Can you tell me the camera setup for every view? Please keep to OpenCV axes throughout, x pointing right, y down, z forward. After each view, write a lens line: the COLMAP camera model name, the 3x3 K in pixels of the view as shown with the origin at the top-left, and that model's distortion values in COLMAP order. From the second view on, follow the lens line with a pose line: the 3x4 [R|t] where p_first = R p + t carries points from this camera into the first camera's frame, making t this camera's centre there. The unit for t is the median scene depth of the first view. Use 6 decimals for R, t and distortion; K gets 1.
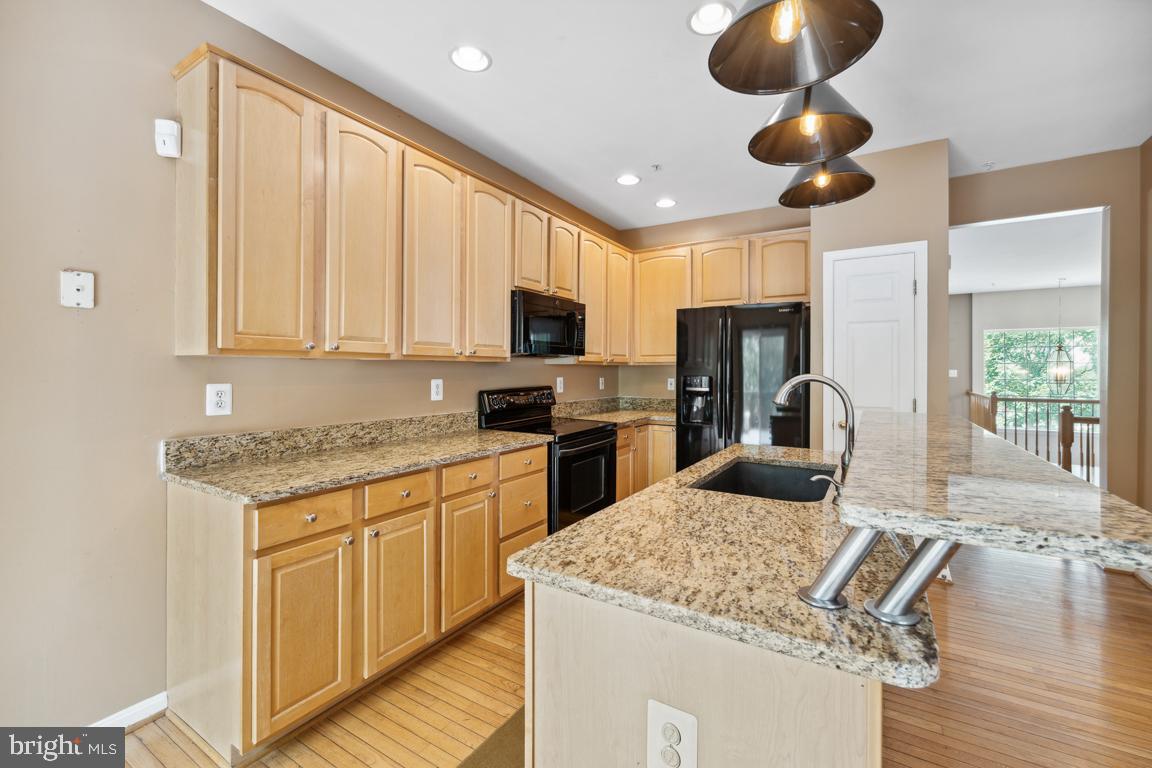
lens RADIAL K [[476.1, 0, 580.9], [0, 476.1, 365.4], [0, 0, 1]] dist [-0.005007, -0.000920]
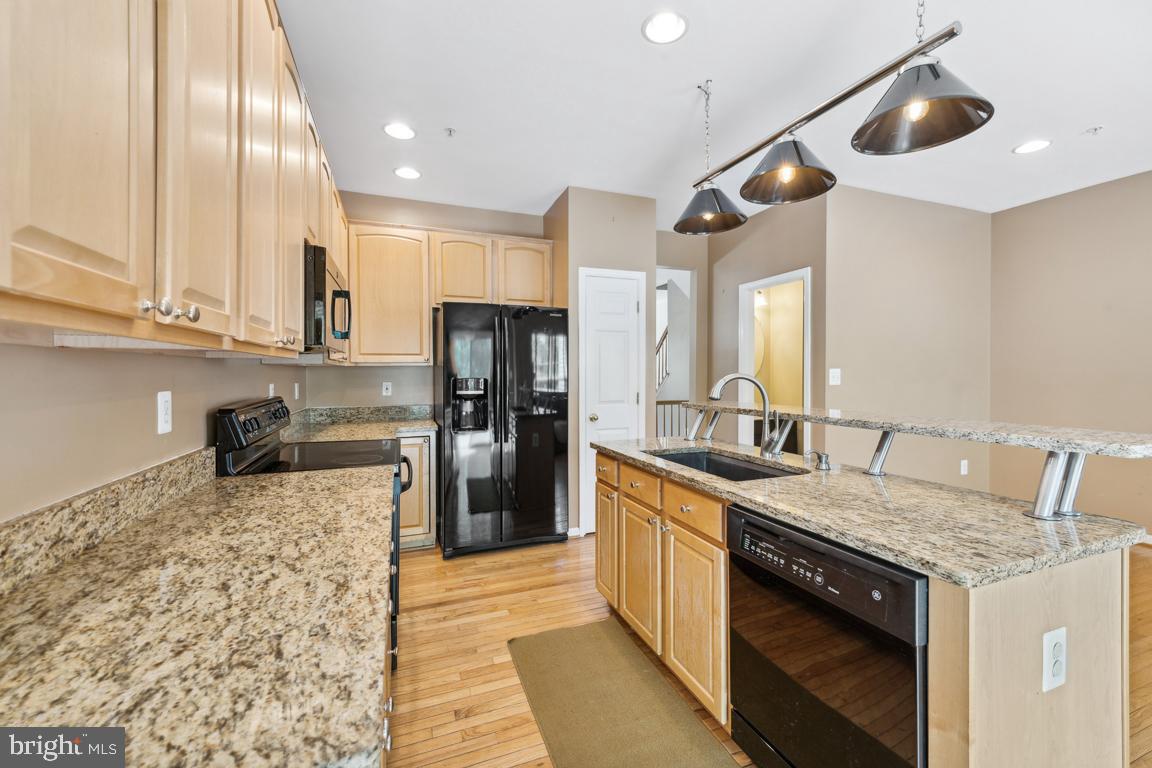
lens RADIAL K [[476.1, 0, 578.6], [0, 476.1, 377.3], [0, 0, 1]] dist [-0.005007, -0.000920]
pose [[0.605544, -0.014639, 0.795677, -0.418335], [0.000216, 0.999834, 0.018230, 0.004724], [-0.795812, -0.010867, 0.605447, 0.332308]]
